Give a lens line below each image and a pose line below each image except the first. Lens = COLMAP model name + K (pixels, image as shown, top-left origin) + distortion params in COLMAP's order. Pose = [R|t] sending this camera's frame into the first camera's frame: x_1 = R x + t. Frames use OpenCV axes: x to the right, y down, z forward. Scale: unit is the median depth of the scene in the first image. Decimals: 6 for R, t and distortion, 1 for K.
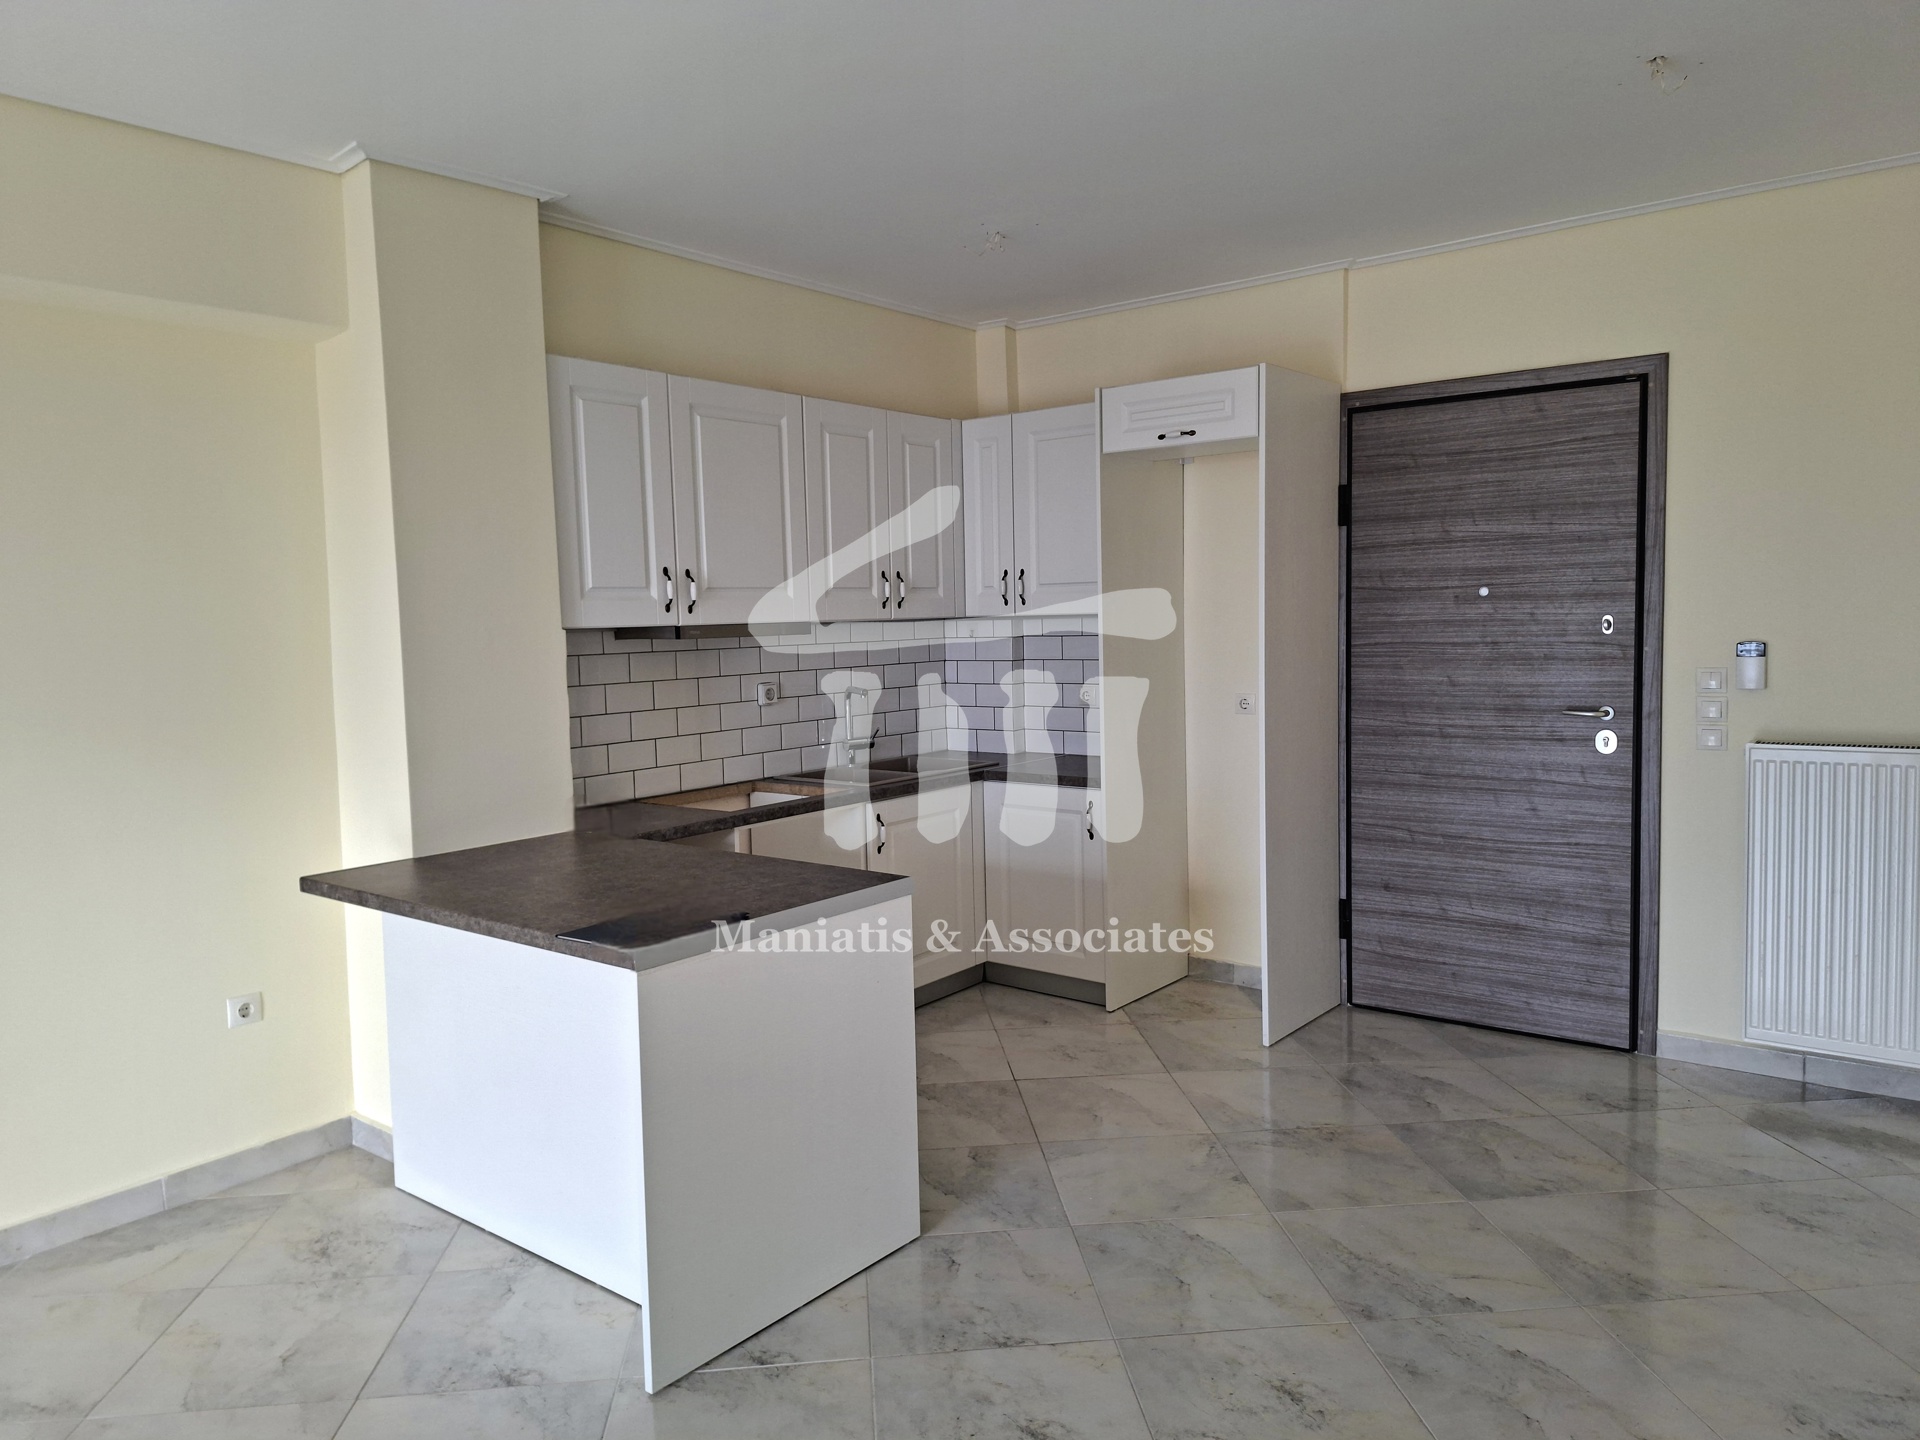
lens RADIAL K [[1323.1, 0, 949.0], [0, 1323.1, 710.6], [0, 0, 1]] dist [0.060020, -0.065179]
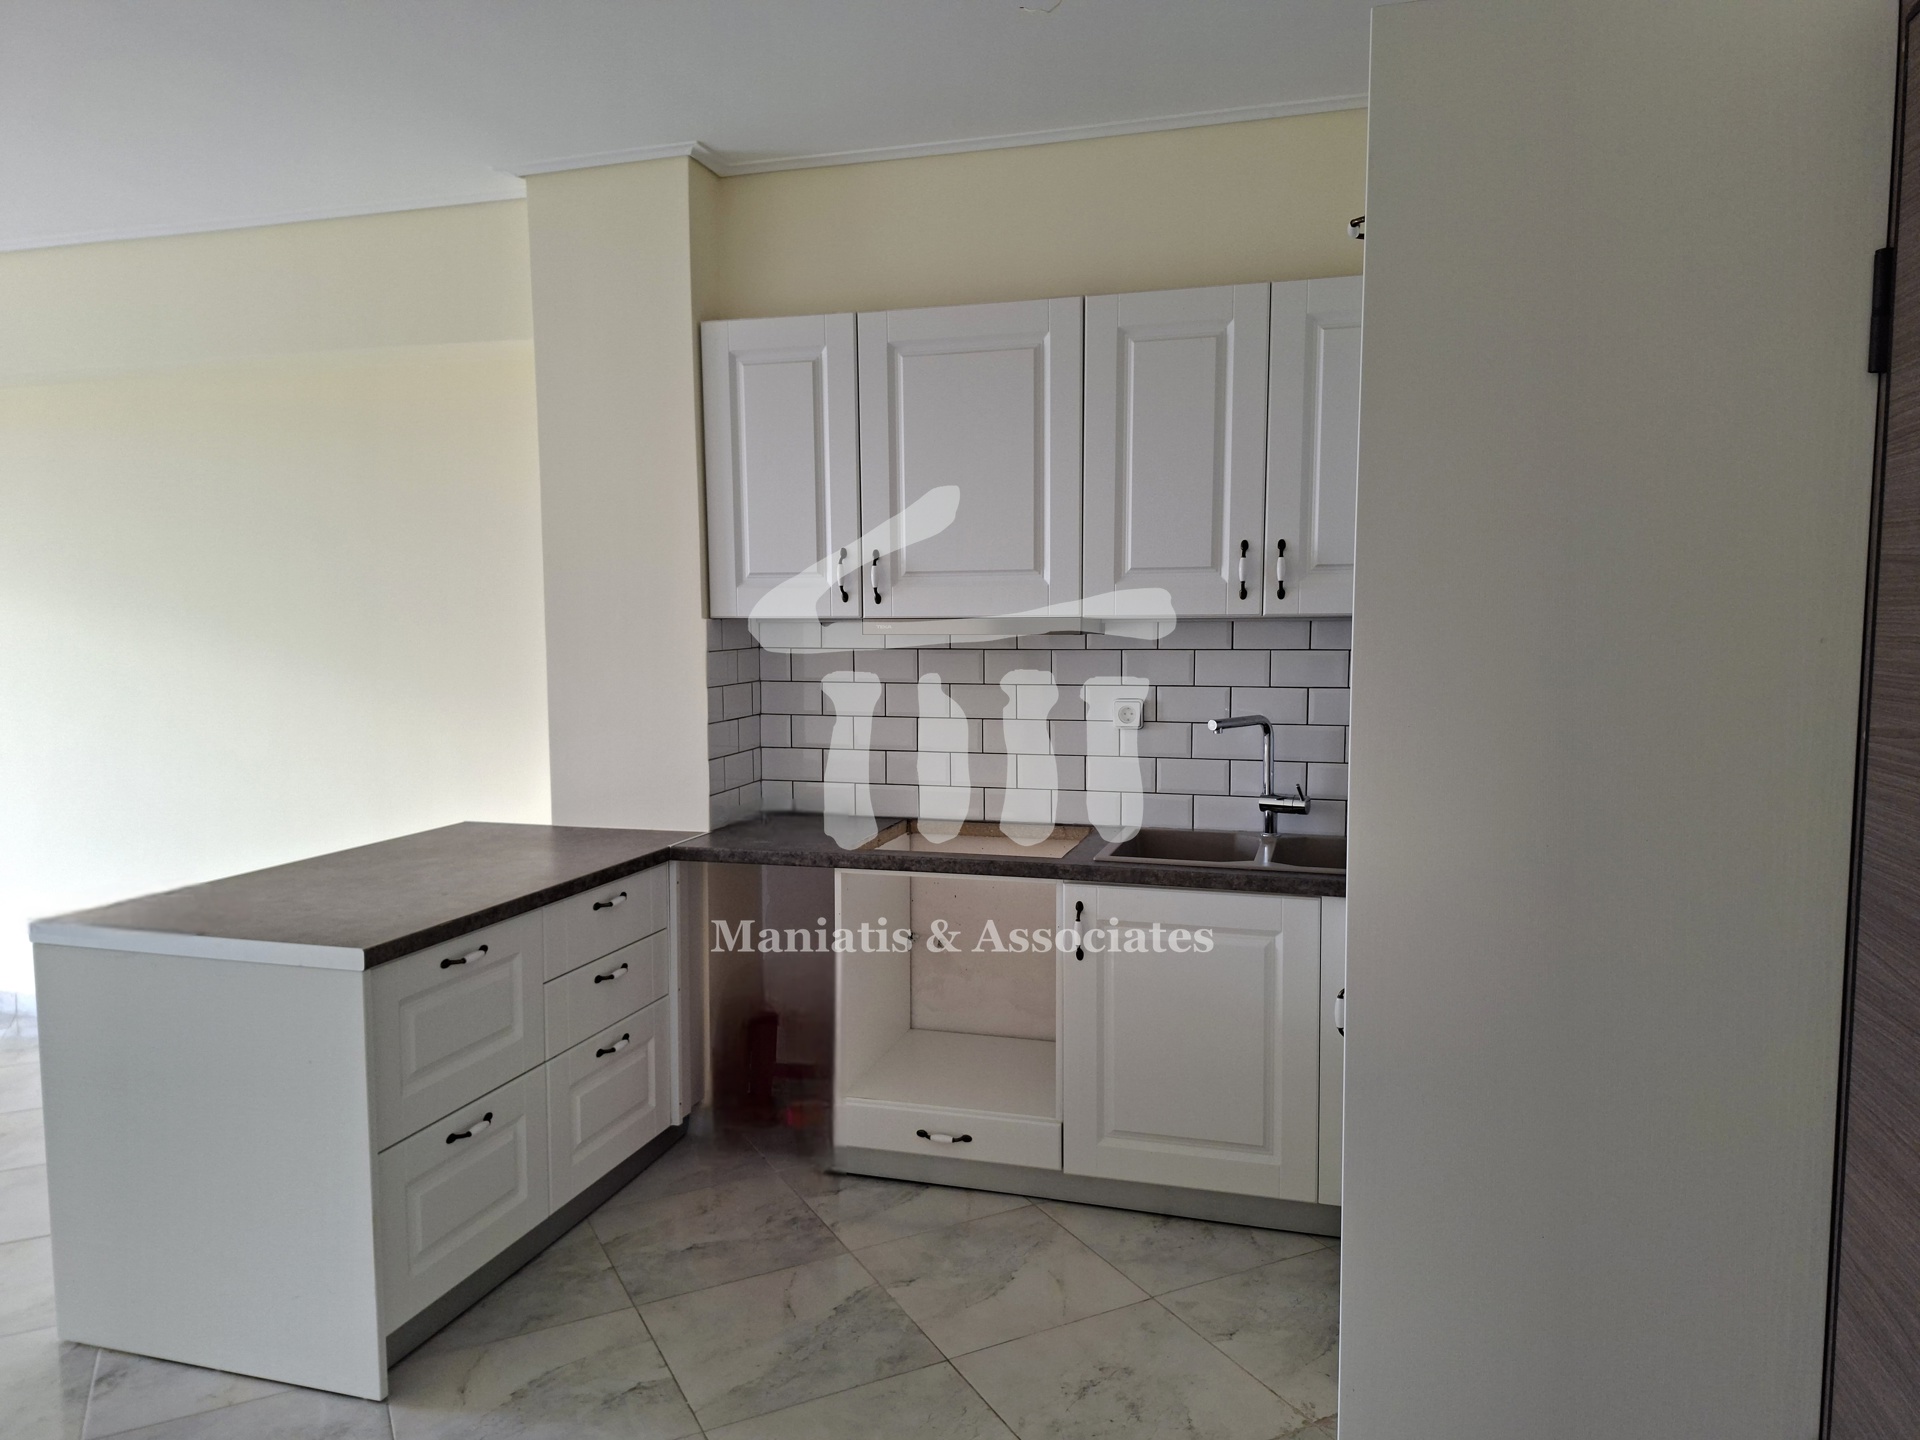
lens RADIAL K [[1323.1, 0, 953.3], [0, 1323.1, 726.4], [0, 0, 1]] dist [0.060020, -0.065179]
pose [[0.377252, 0.101661, -0.920514, 0.585356], [-0.073602, 0.994104, 0.079624, -0.066574], [0.923181, 0.037713, 0.382510, 0.733961]]
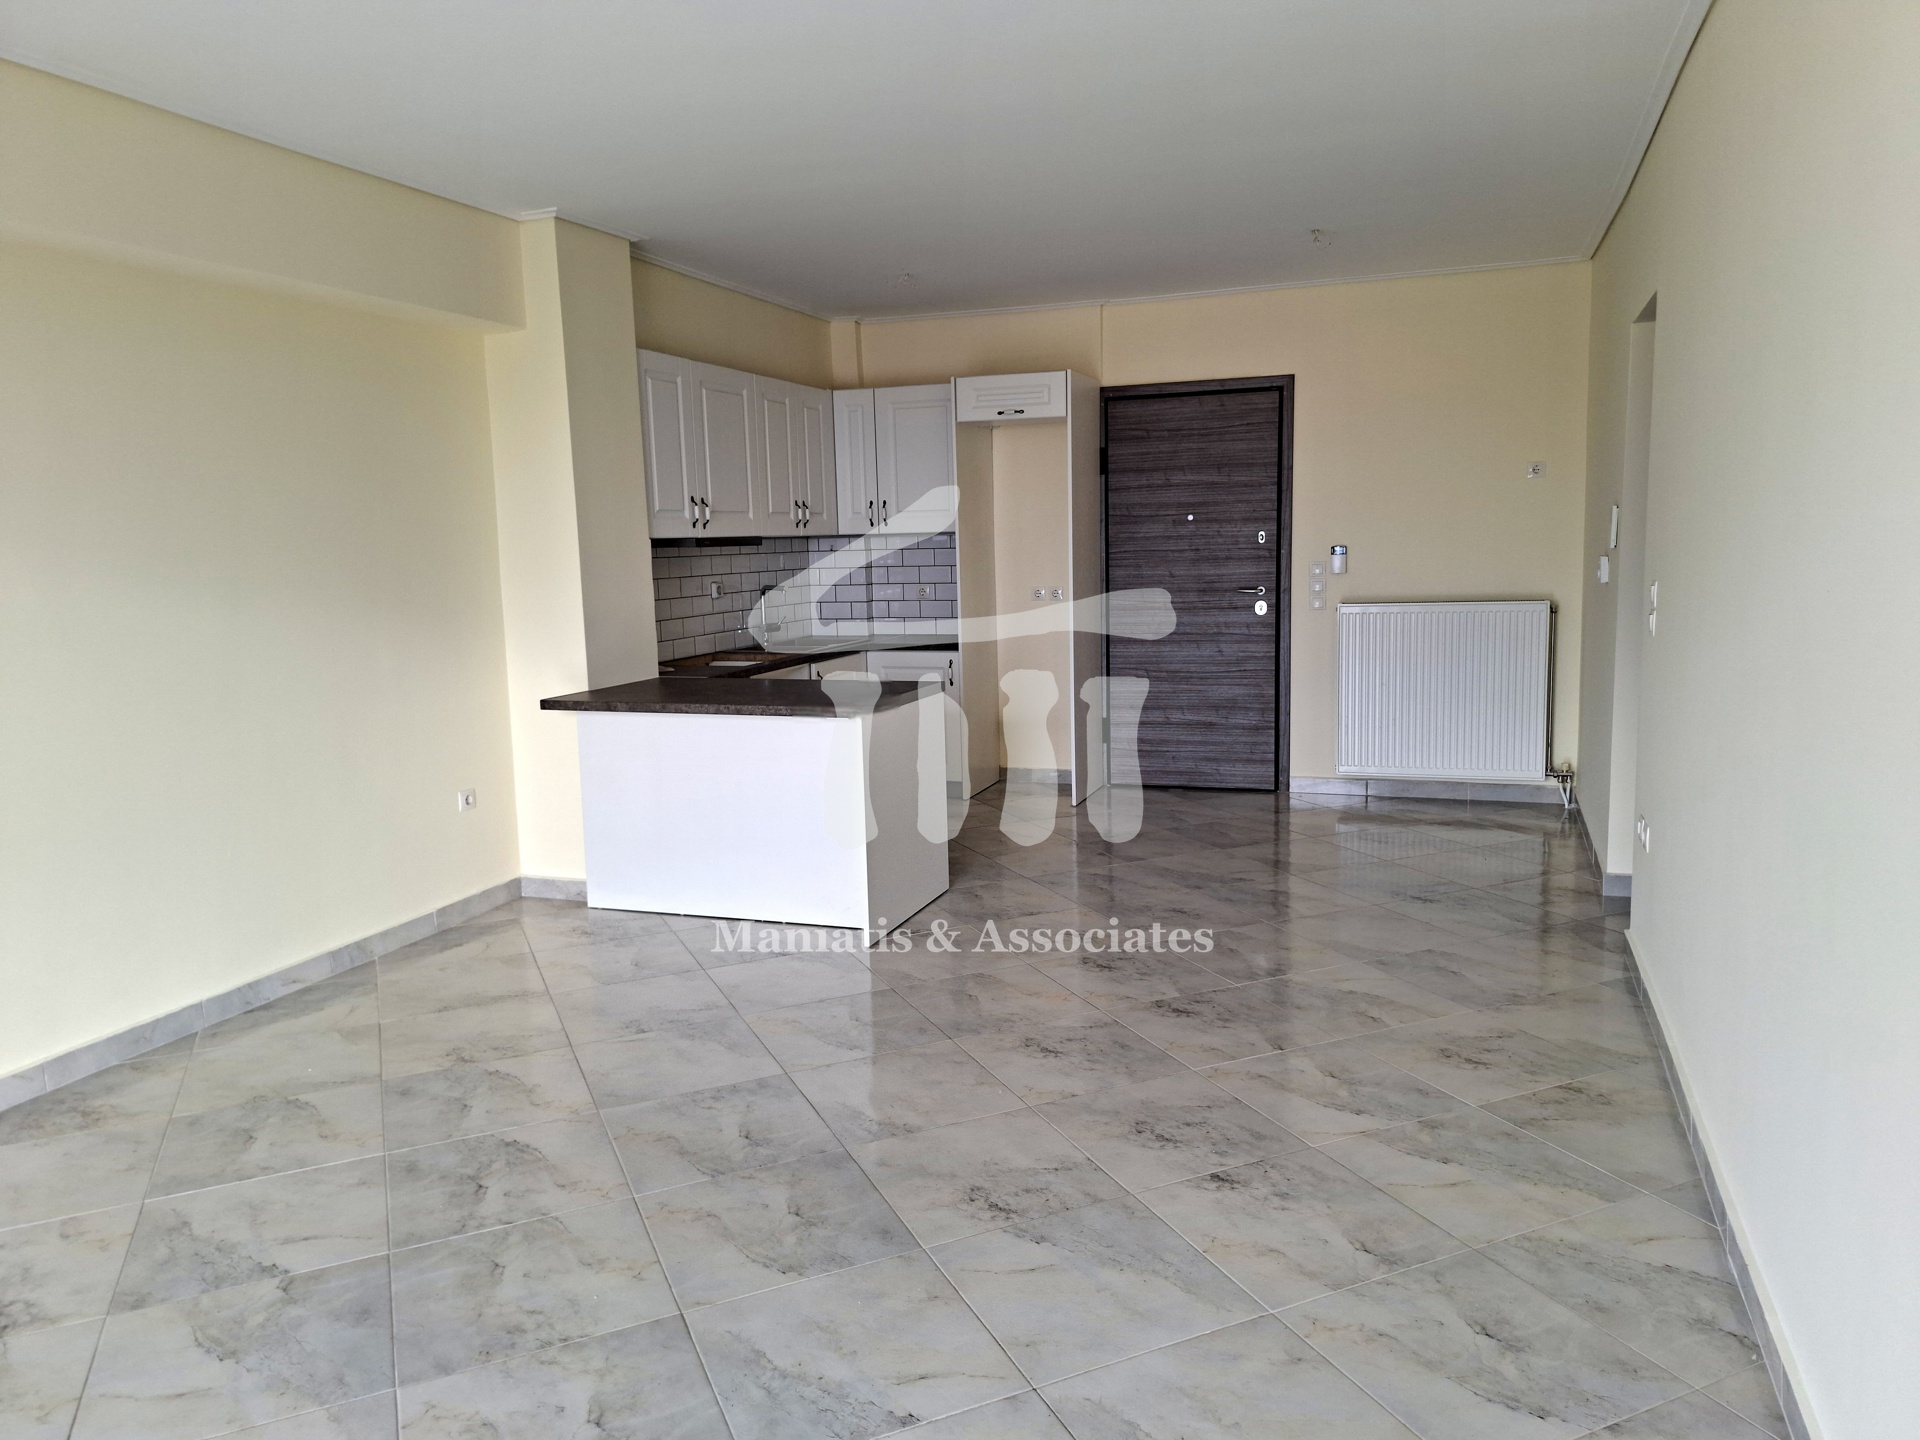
lens RADIAL K [[1323.1, 0, 963.9], [0, 1323.1, 721.9], [0, 0, 1]] dist [0.060020, -0.065179]
pose [[0.945283, -0.045027, 0.323129, -0.404588], [0.026098, 0.997692, 0.062679, 0.051978], [-0.325205, -0.050816, 0.944277, -0.456936]]
